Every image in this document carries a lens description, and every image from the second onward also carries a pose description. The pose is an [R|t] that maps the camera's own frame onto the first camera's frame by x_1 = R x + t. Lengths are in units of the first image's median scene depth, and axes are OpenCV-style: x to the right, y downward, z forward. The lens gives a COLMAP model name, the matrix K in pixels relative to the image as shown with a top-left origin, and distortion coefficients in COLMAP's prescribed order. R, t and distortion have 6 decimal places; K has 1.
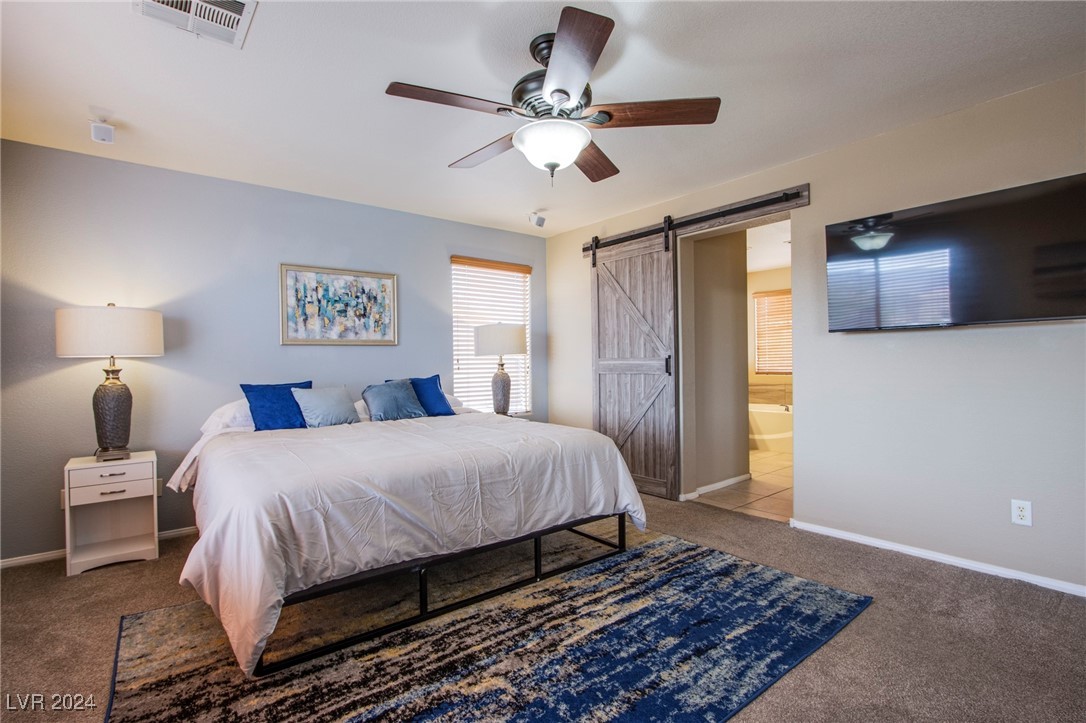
lens RADIAL K [[505.1, 0, 547.9], [0, 505.1, 362.0], [0, 0, 1]] dist [-0.017038, 0.002878]
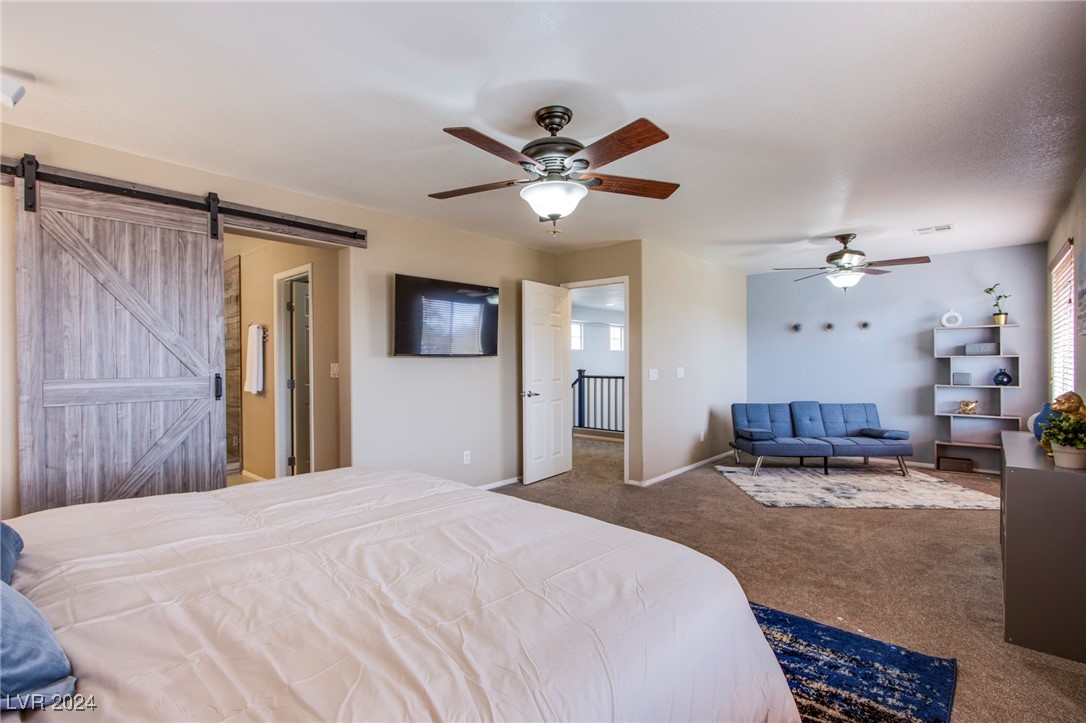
lens RADIAL K [[505.1, 0, 544.1], [0, 505.1, 361.7], [0, 0, 1]] dist [-0.017038, 0.002878]
pose [[-0.151313, 0.019974, 0.988284, -0.571216], [0.016348, 0.999710, -0.017701, -0.009165], [-0.988351, 0.013478, -0.151596, 0.596957]]
